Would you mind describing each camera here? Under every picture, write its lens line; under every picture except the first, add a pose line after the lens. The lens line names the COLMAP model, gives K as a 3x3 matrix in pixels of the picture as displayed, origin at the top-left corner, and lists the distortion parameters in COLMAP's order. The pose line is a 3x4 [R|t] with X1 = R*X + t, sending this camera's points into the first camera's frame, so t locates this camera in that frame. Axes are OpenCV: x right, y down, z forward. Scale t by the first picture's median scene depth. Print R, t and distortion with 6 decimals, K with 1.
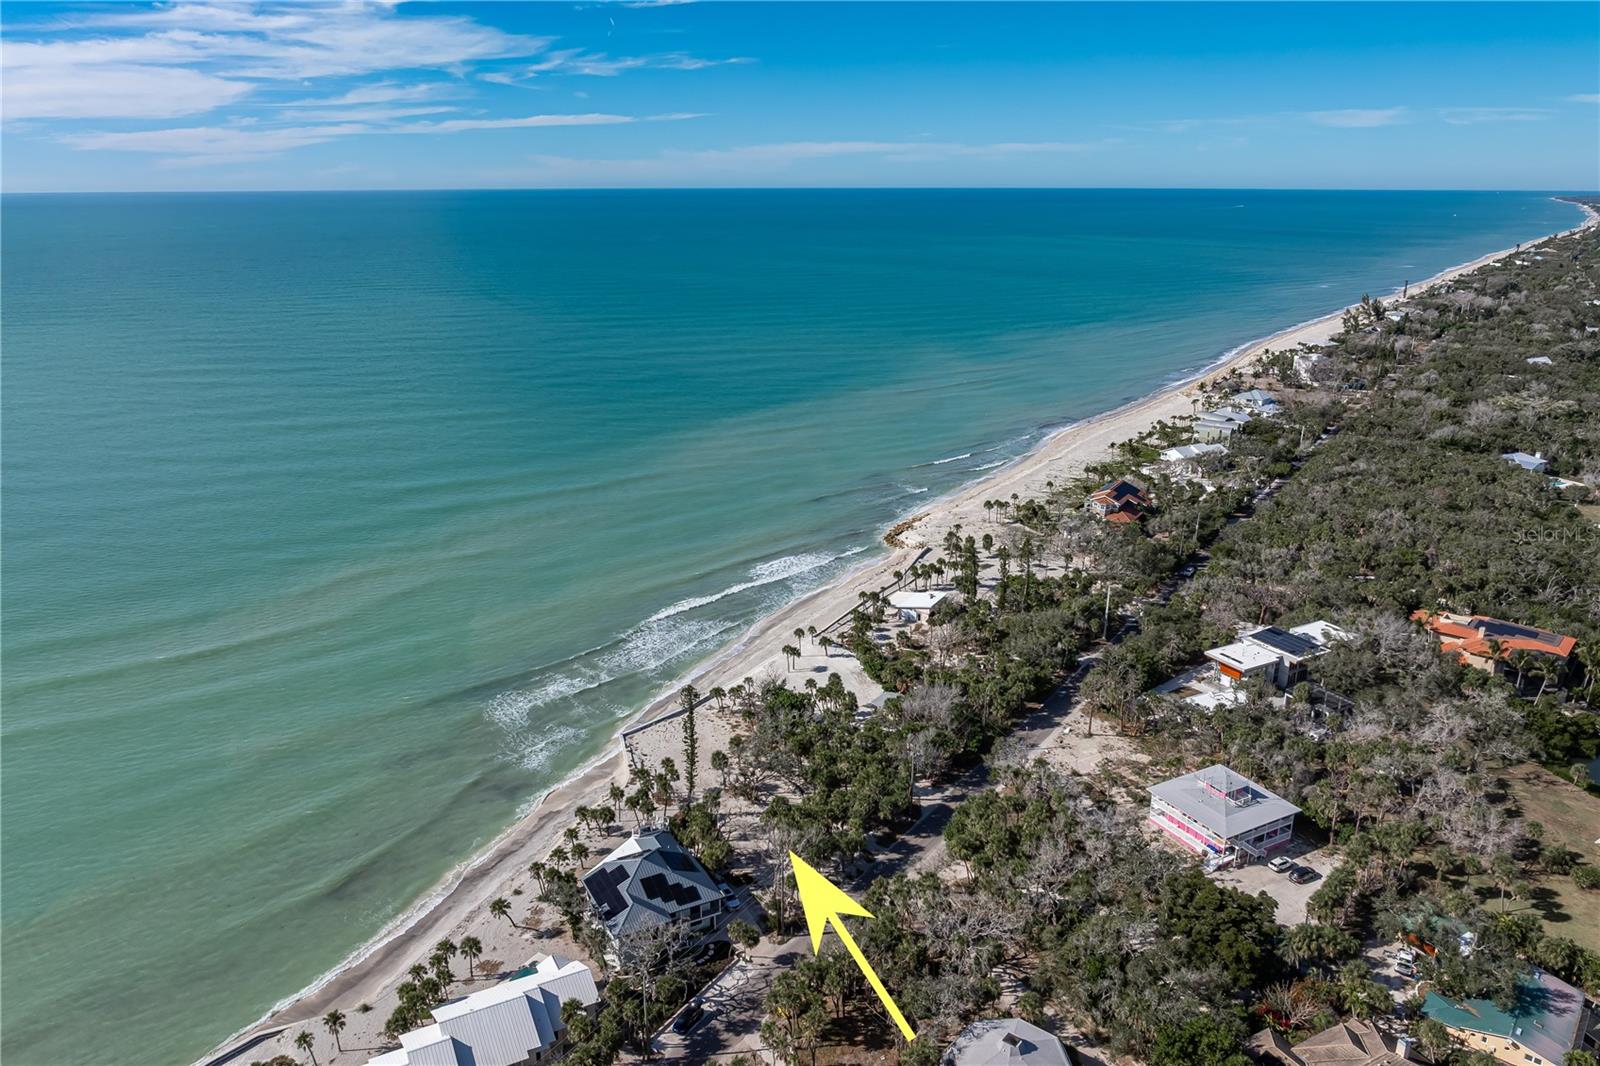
lens RADIAL K [[1125.4, 0, 802.4], [0, 1125.4, 542.7], [0, 0, 1]] dist [-0.030416, 0.011431]
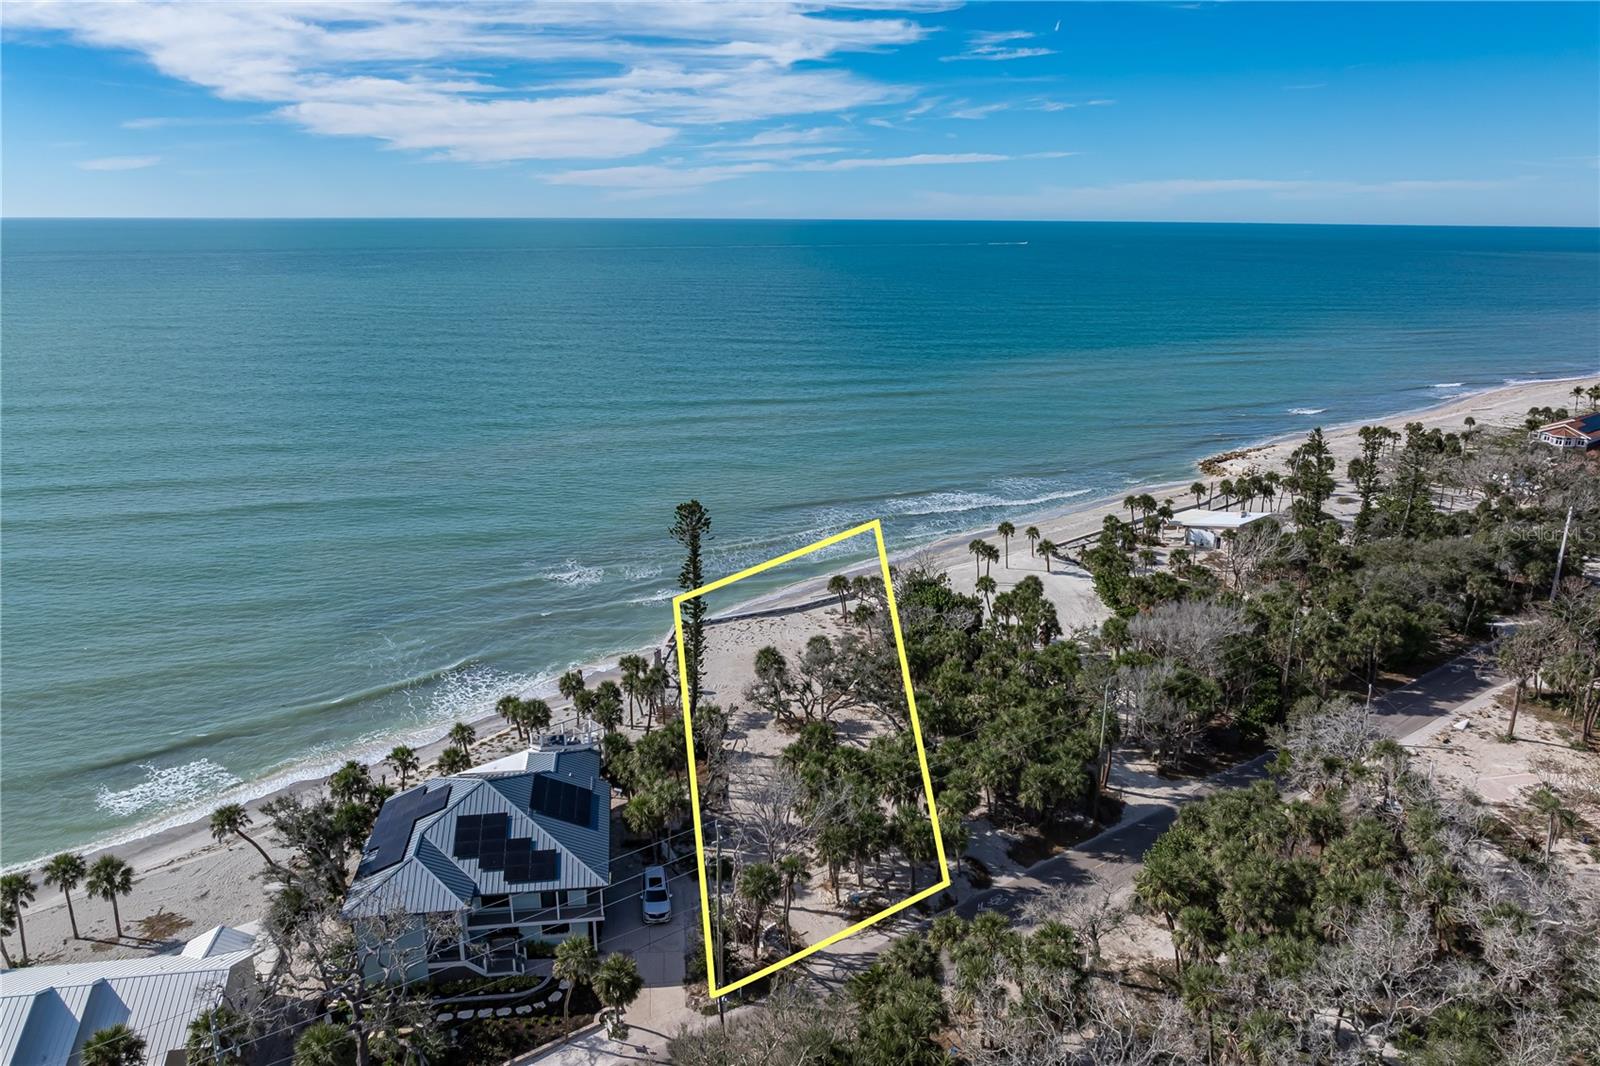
lens RADIAL K [[1125.4, 0, 802.6], [0, 1125.4, 521.5], [0, 0, 1]] dist [-0.030416, 0.011431]
pose [[0.943202, 0.094441, -0.318513, 0.114730], [-0.108948, 0.993653, -0.028001, 0.134047], [0.313847, 0.061112, 0.947505, 0.454662]]
